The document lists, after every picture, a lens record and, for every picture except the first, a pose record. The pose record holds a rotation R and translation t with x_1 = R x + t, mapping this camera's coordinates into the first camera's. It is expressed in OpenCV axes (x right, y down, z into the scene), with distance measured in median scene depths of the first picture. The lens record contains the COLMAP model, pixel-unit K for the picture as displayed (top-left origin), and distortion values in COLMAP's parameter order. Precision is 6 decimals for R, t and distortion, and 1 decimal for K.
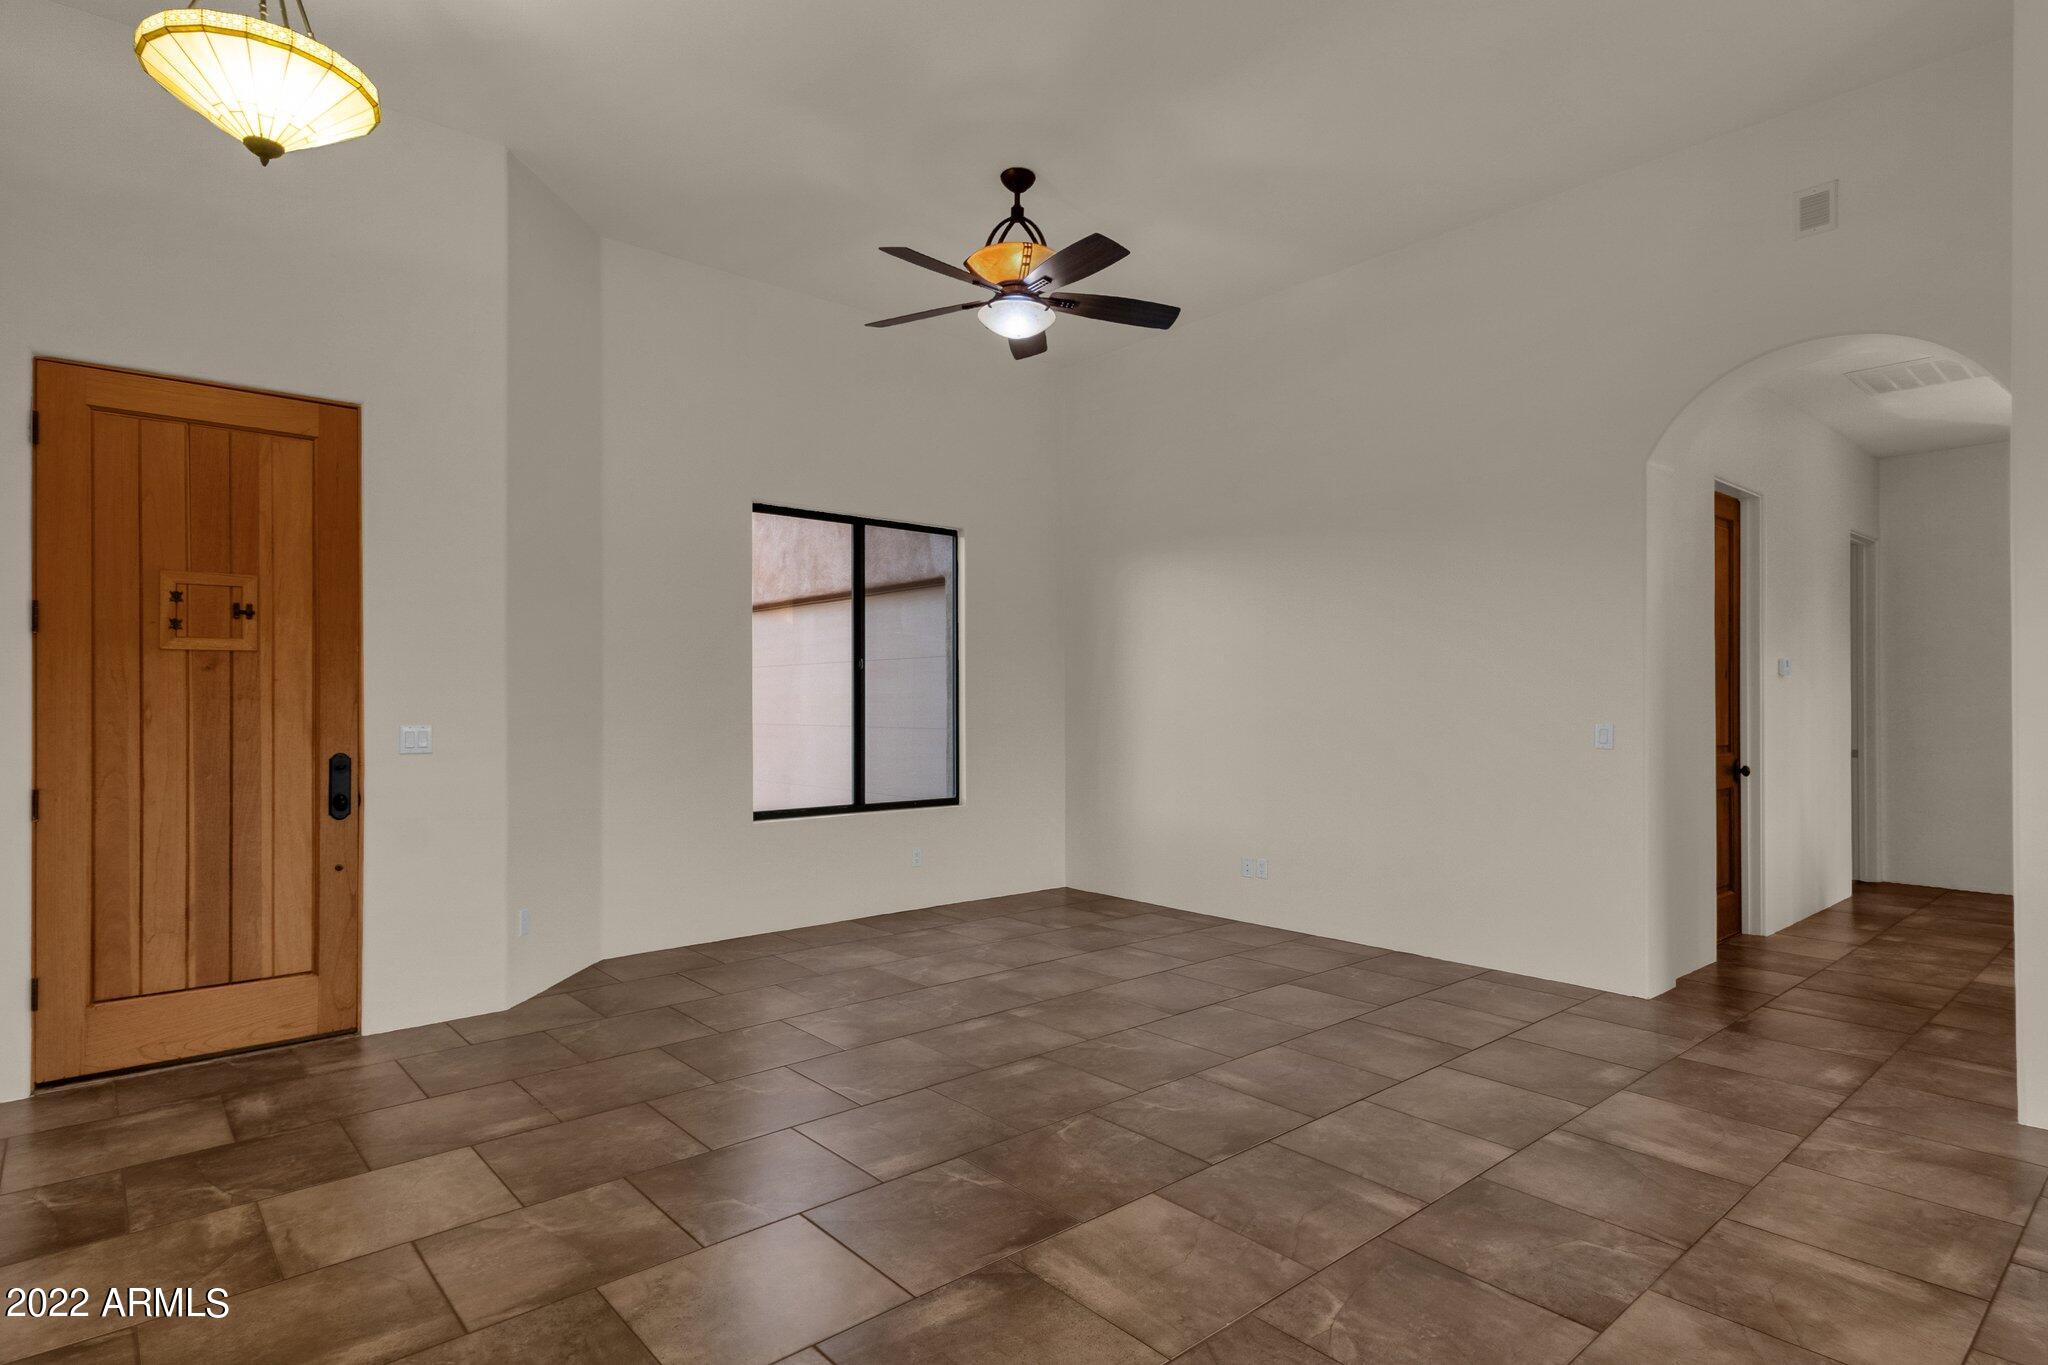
lens RADIAL K [[1065.1, 0, 1022.1], [0, 1065.1, 700.9], [0, 0, 1]] dist [0.020380, 0.000434]
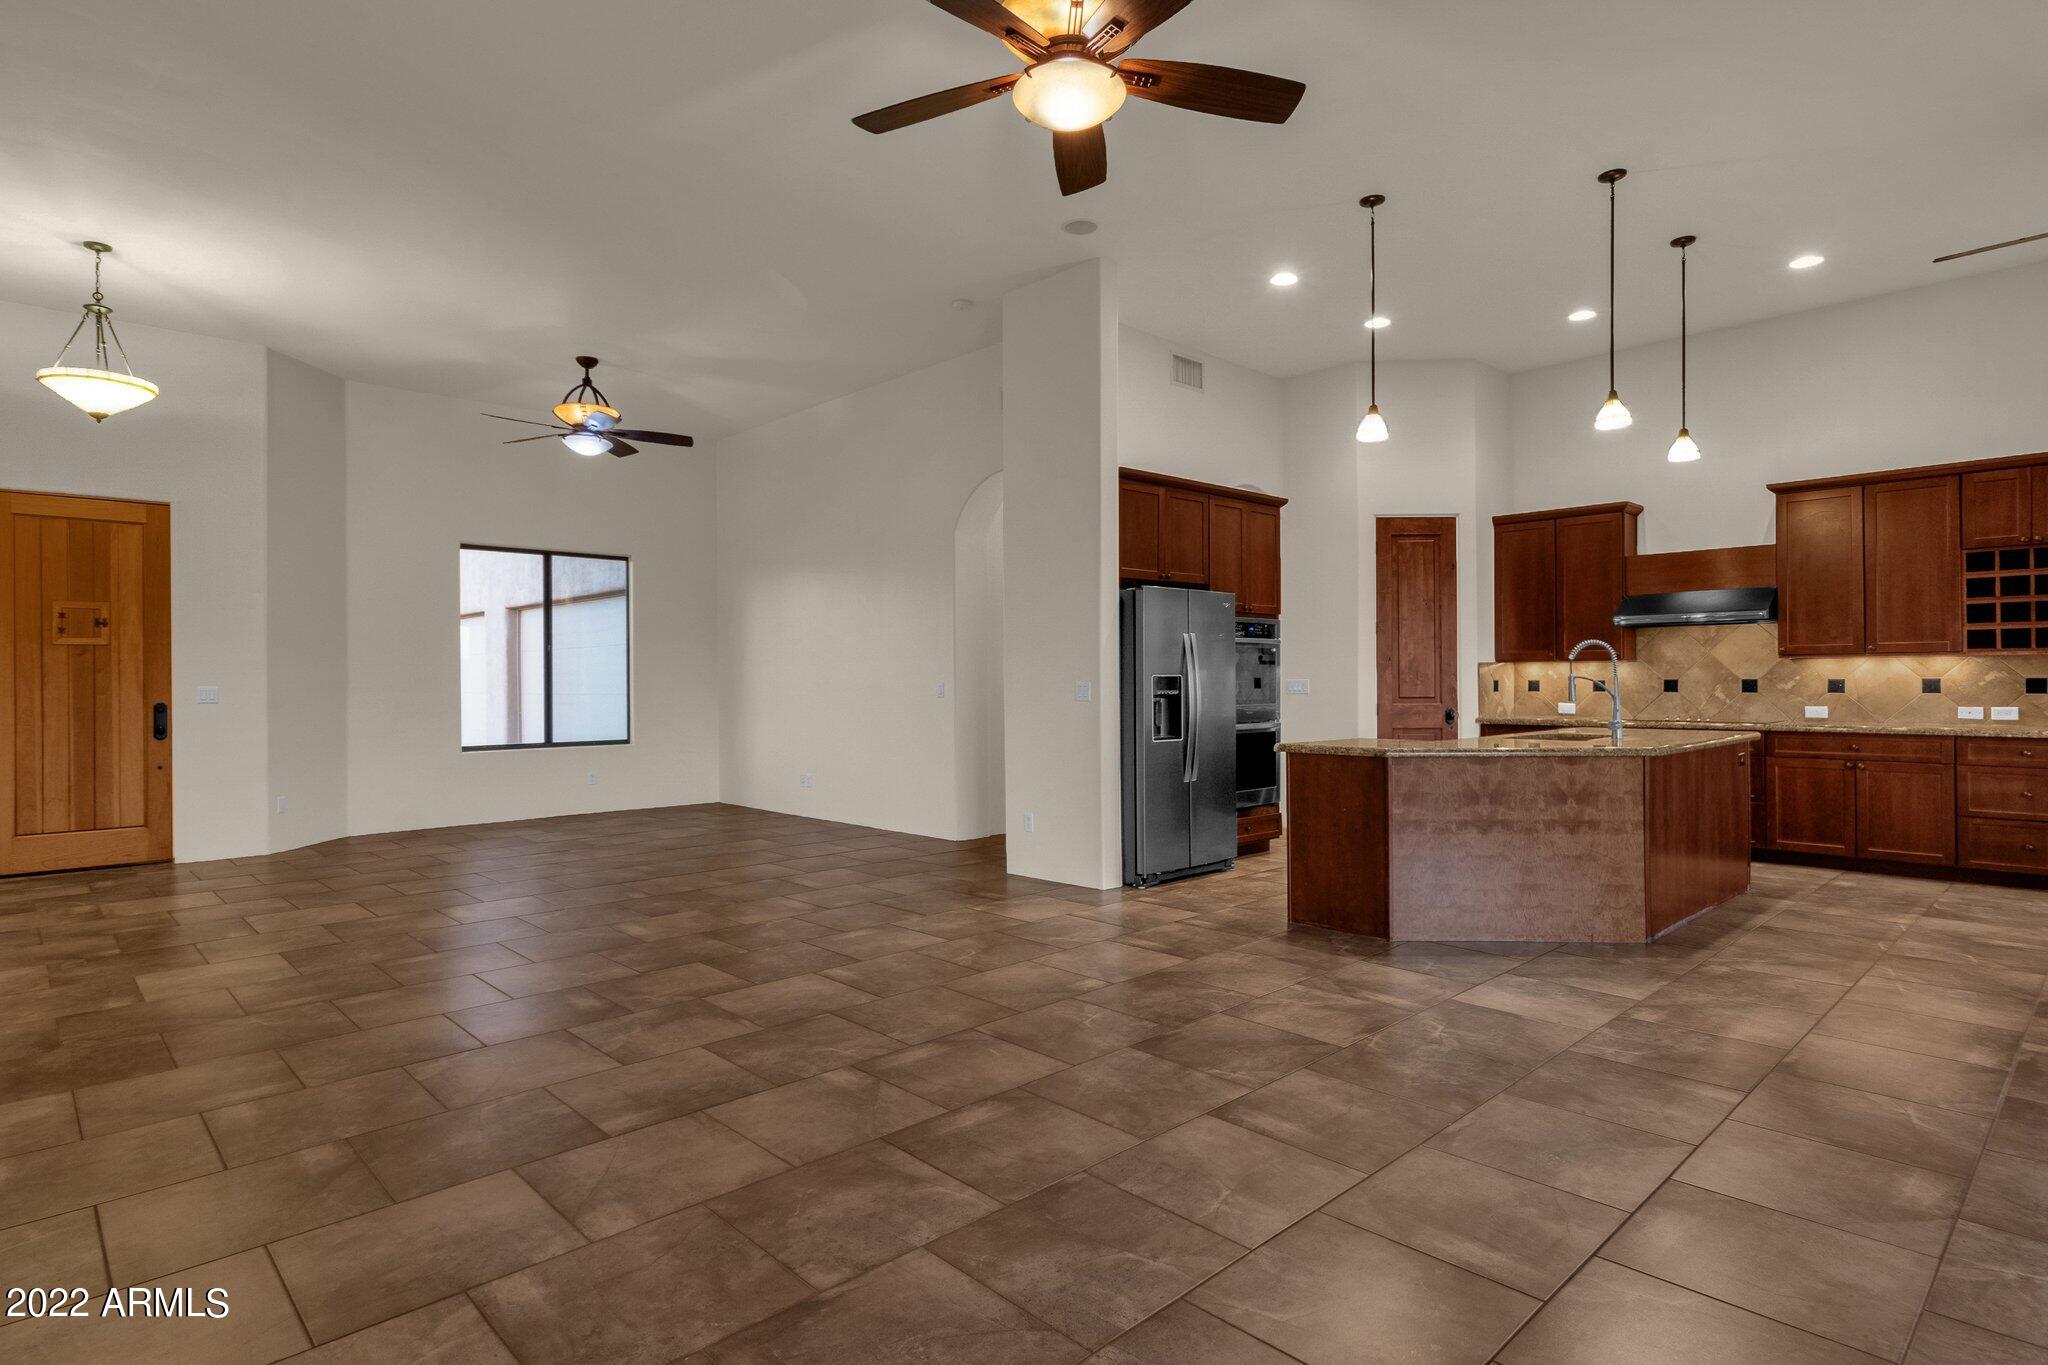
lens RADIAL K [[1071.9, 0, 1024.0], [0, 1071.9, 682.5], [0, 0, 1]] dist [0.018741, -0.001621]
pose [[0.998968, -0.004752, 0.045174, 0.740921], [0.004615, 0.999984, 0.003135, 0.017801], [-0.045188, -0.002924, 0.998974, -0.888617]]
